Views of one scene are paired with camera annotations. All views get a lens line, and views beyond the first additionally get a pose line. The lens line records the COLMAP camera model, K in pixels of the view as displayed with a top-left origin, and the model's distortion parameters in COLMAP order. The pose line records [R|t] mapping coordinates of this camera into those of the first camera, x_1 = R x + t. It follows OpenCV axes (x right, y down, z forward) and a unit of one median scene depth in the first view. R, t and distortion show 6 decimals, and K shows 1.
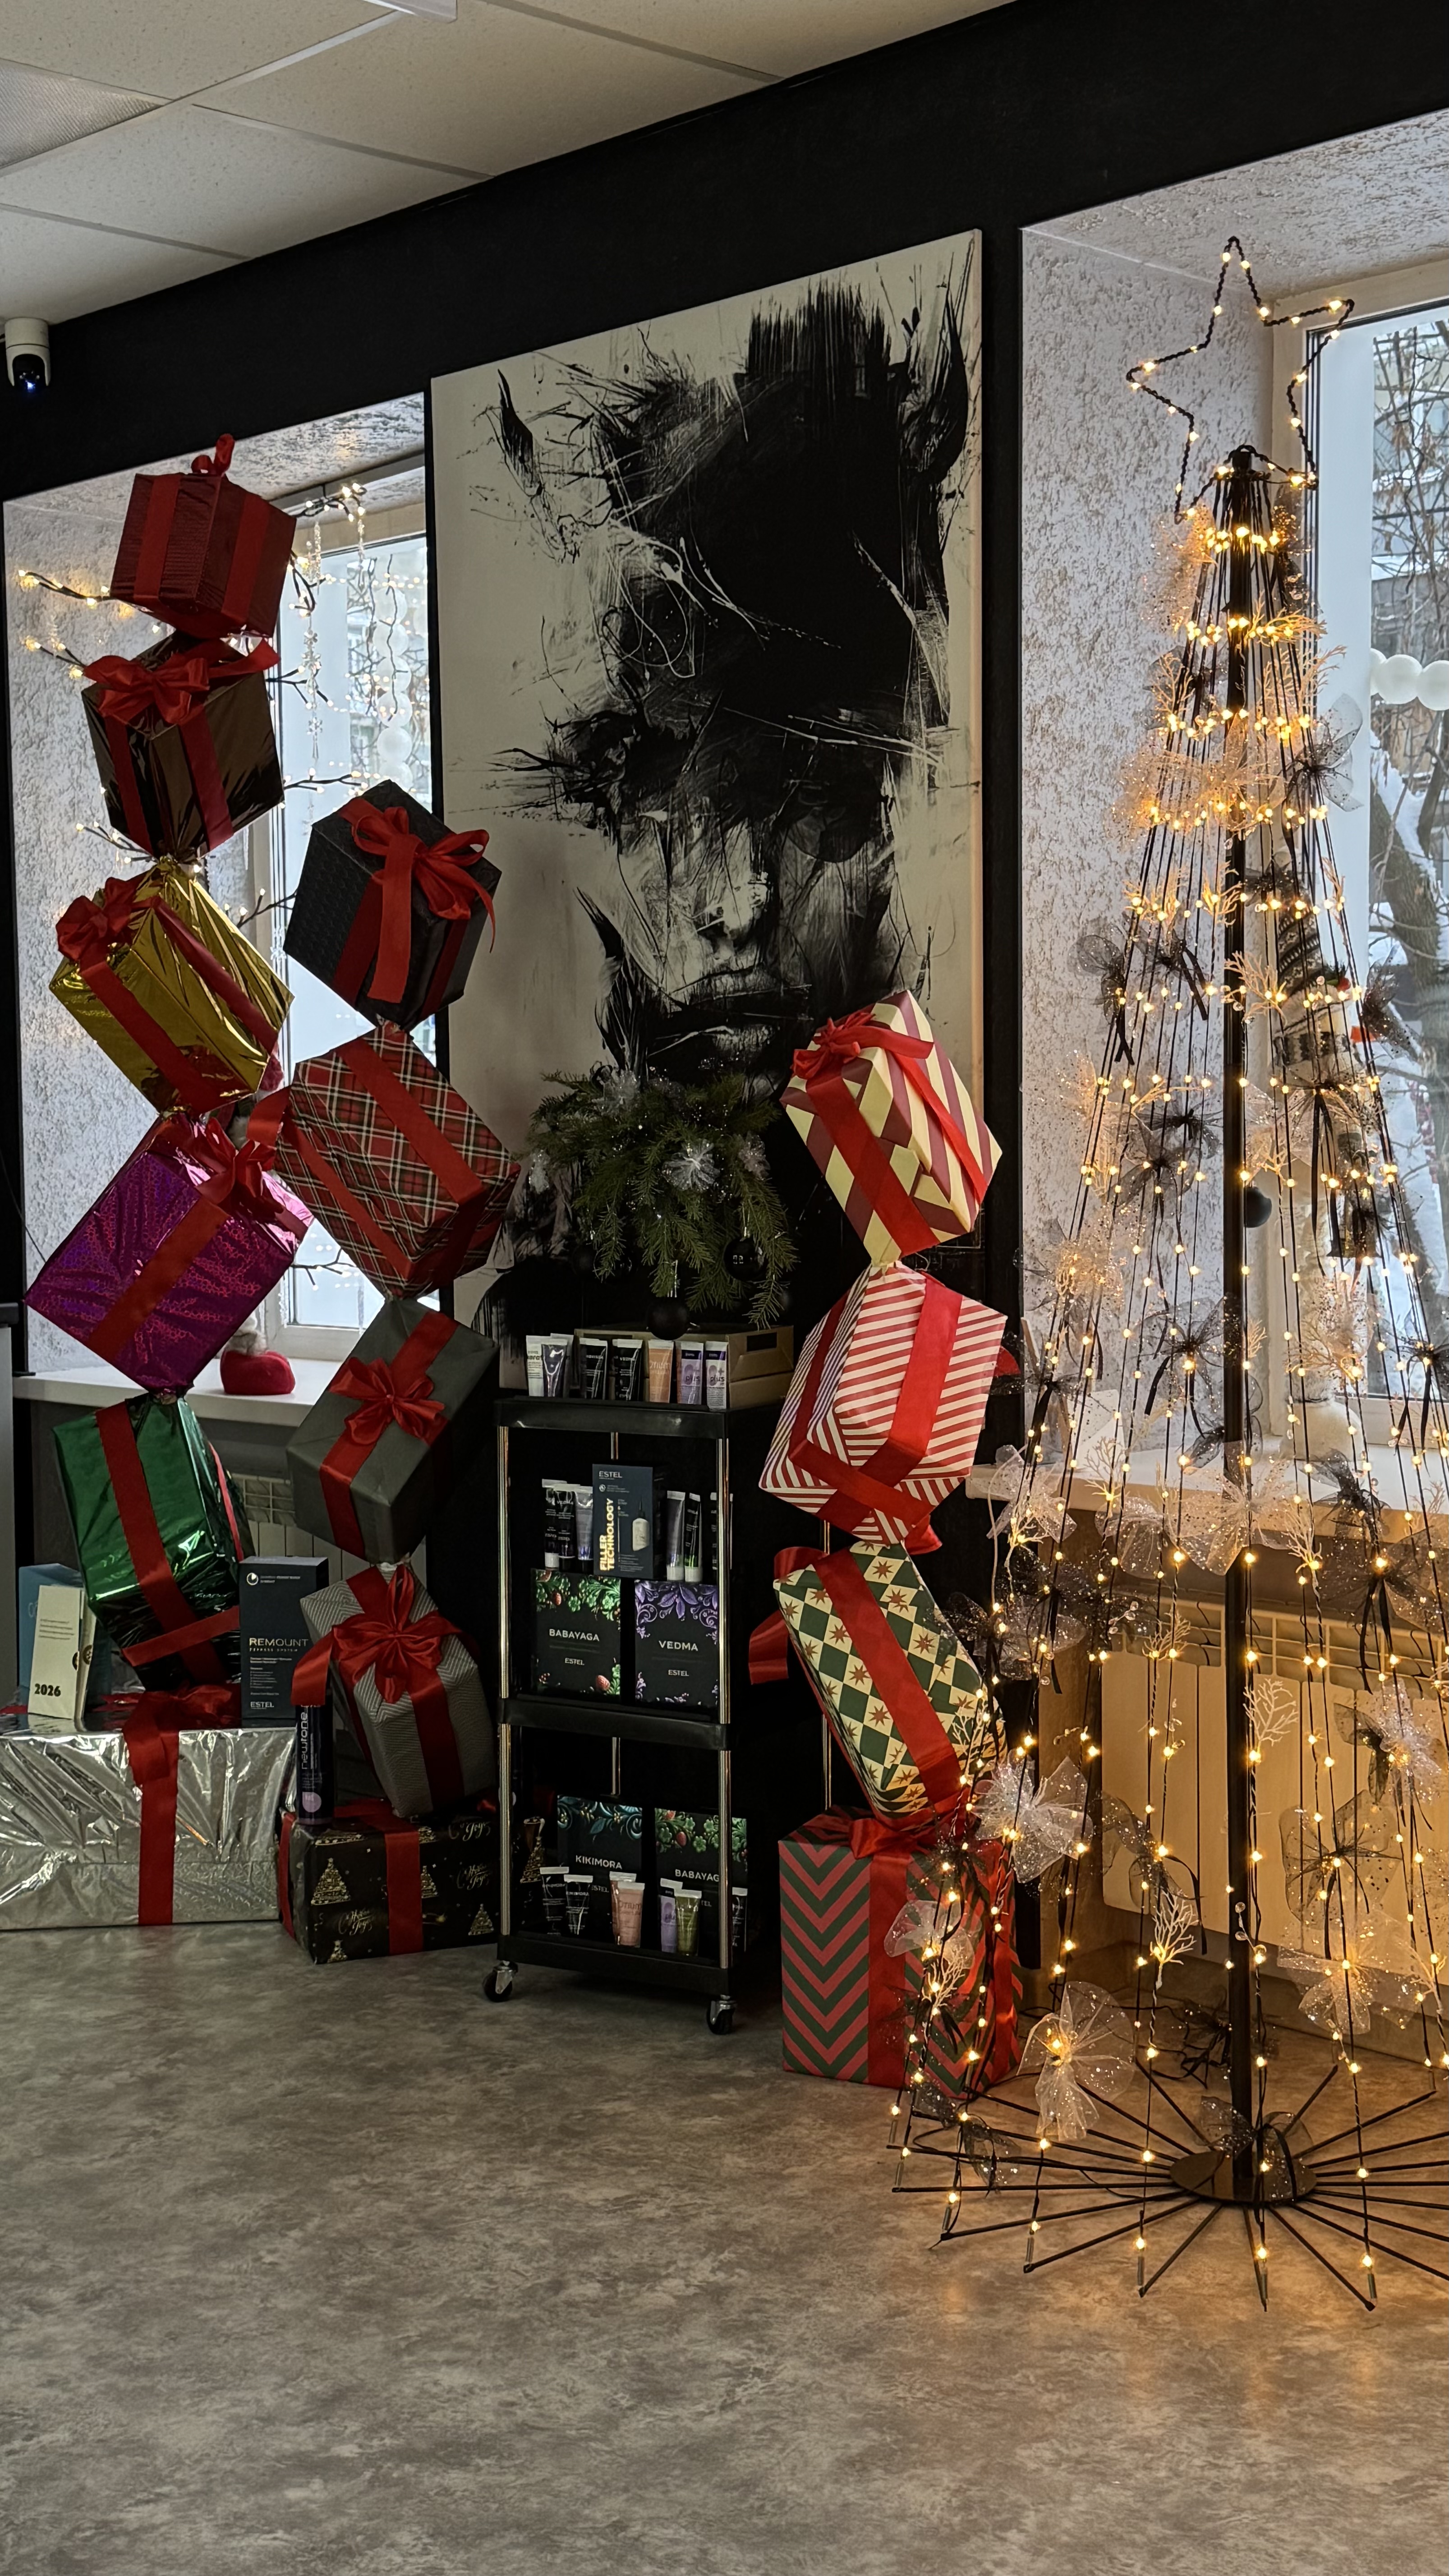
lens RADIAL K [[3121.1, 0, 724.5], [0, 3121.1, 1288.0], [0, 0, 1]] dist [0.192510, -0.386075]
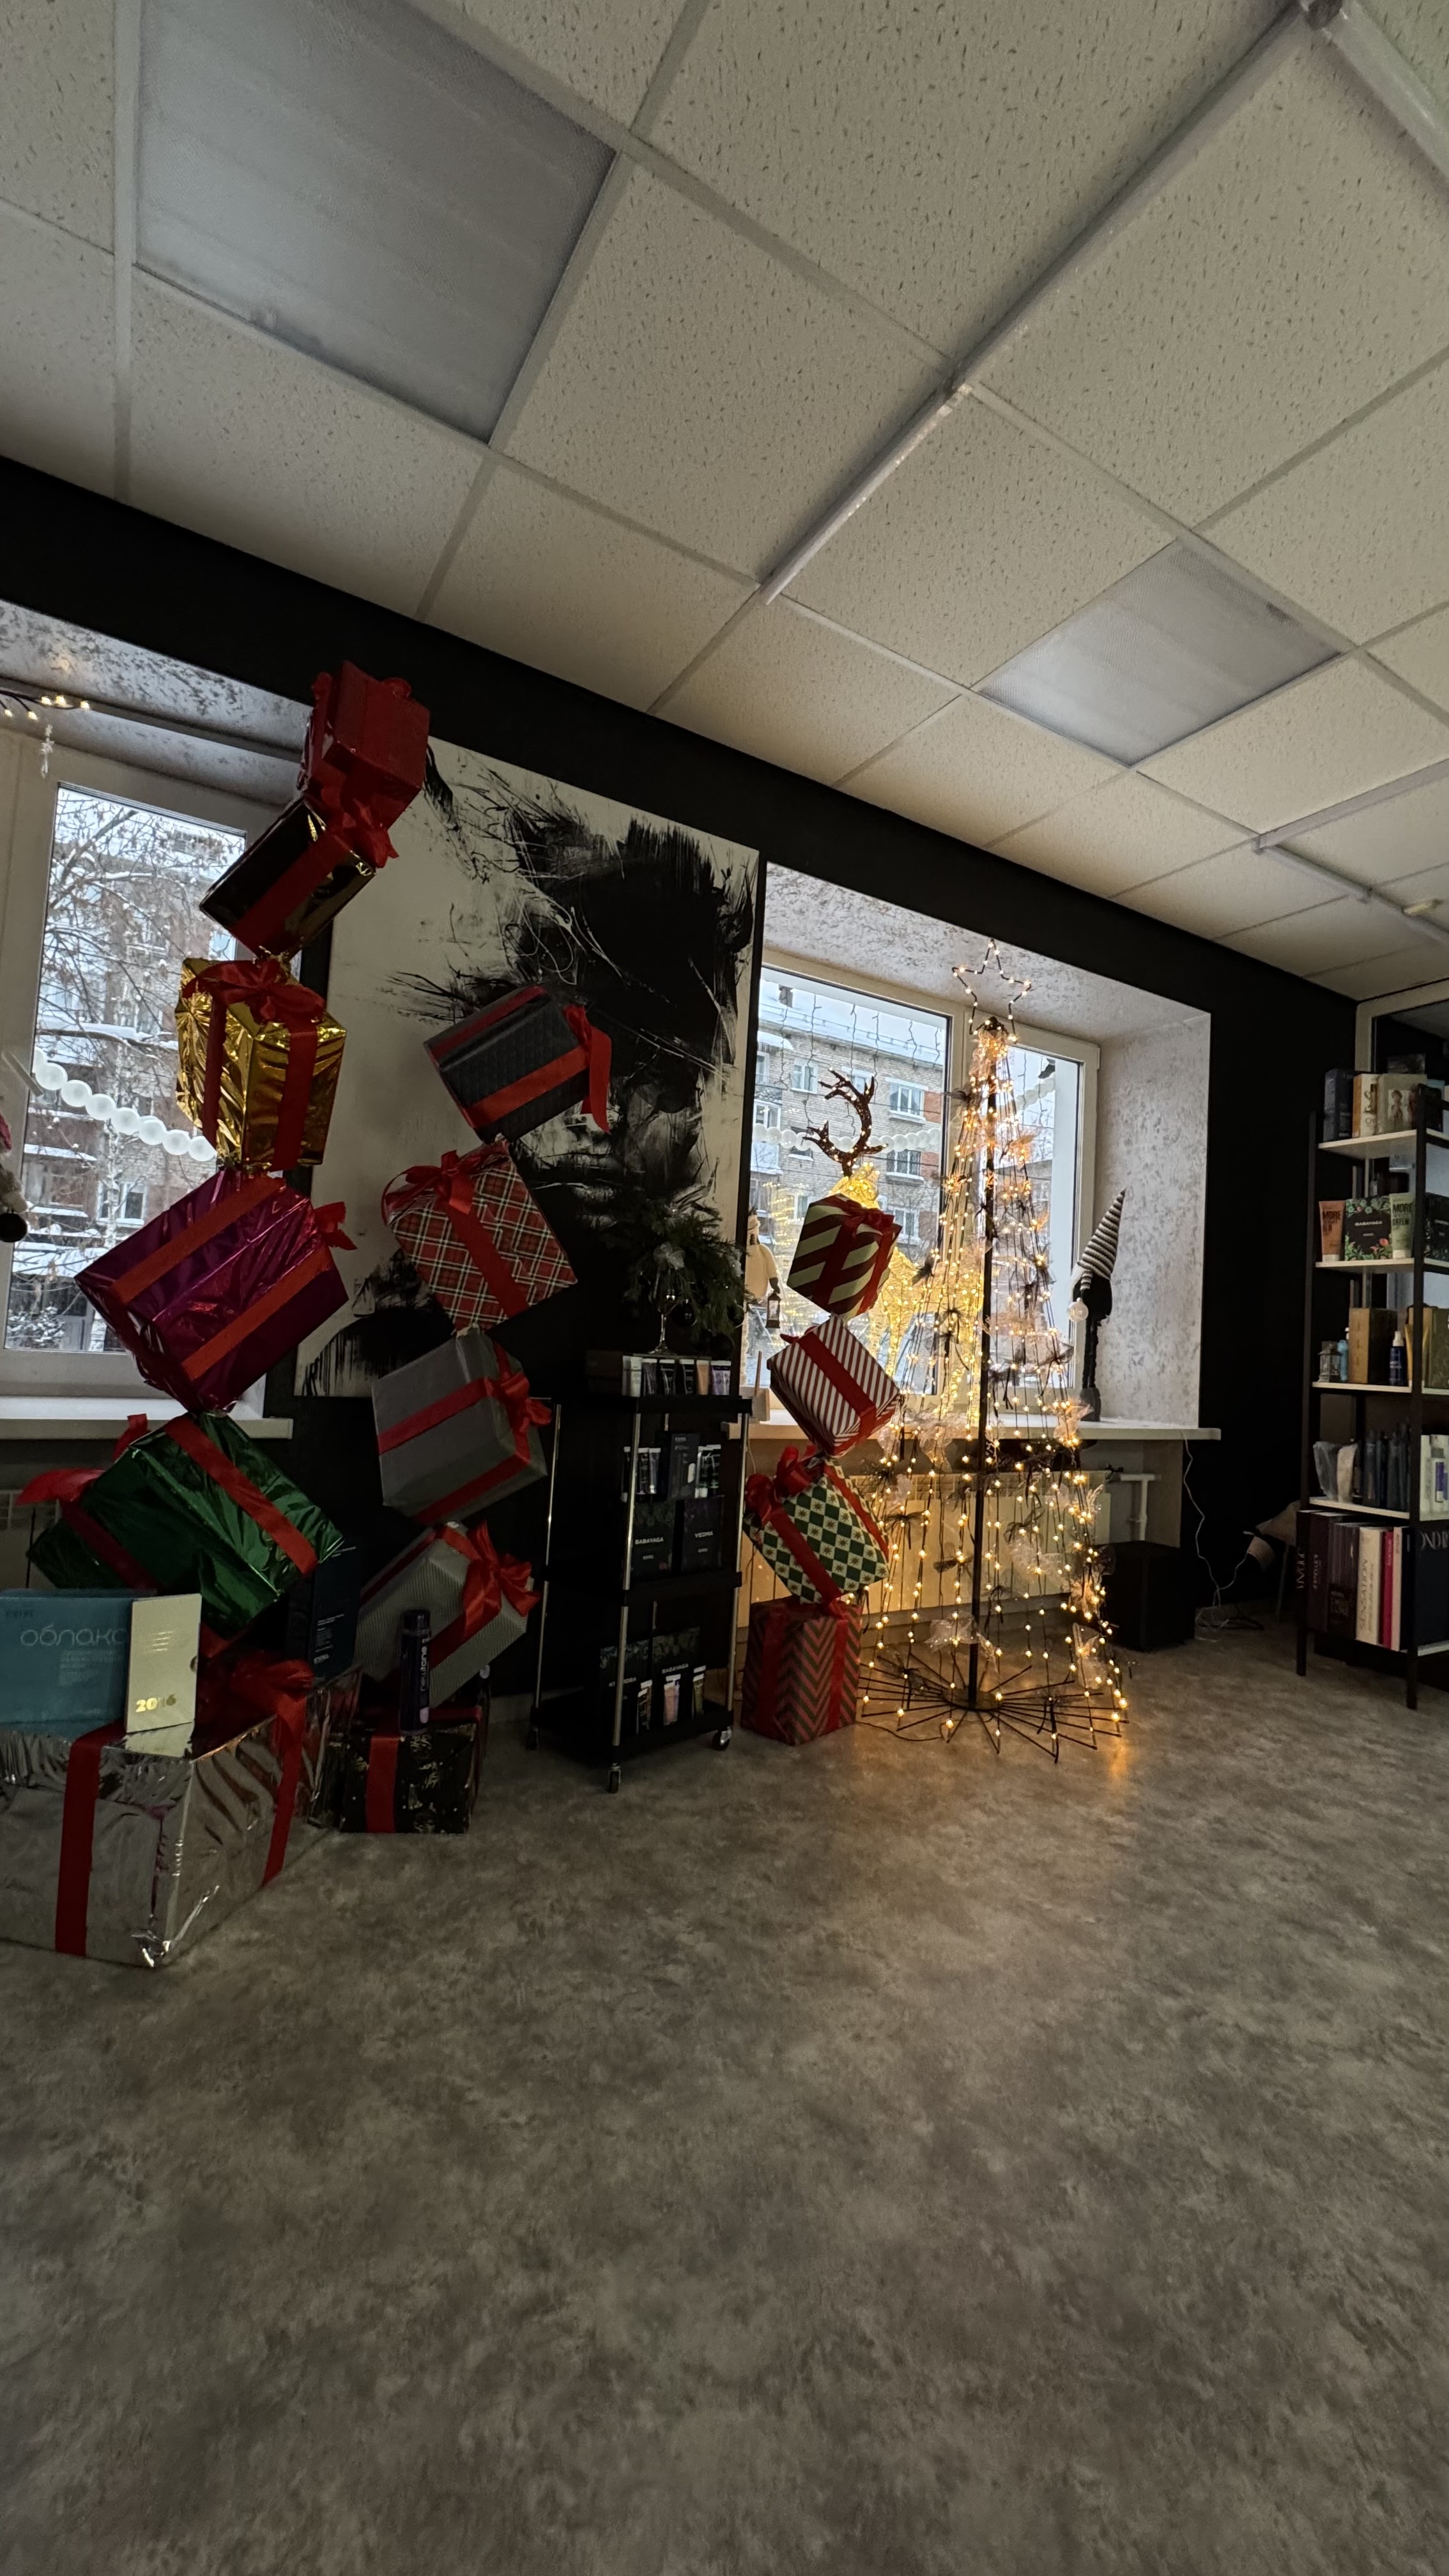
lens RADIAL K [[1024.5, 0, 724.5], [0, 1024.5, 1288.0], [0, 0, 1]] dist [-0.001615, -0.000060]
pose [[0.234461, 0.078575, 0.968945, -0.633583], [-0.002348, 0.996771, -0.080264, 0.024934], [-0.972123, 0.016544, 0.233888, 0.932584]]
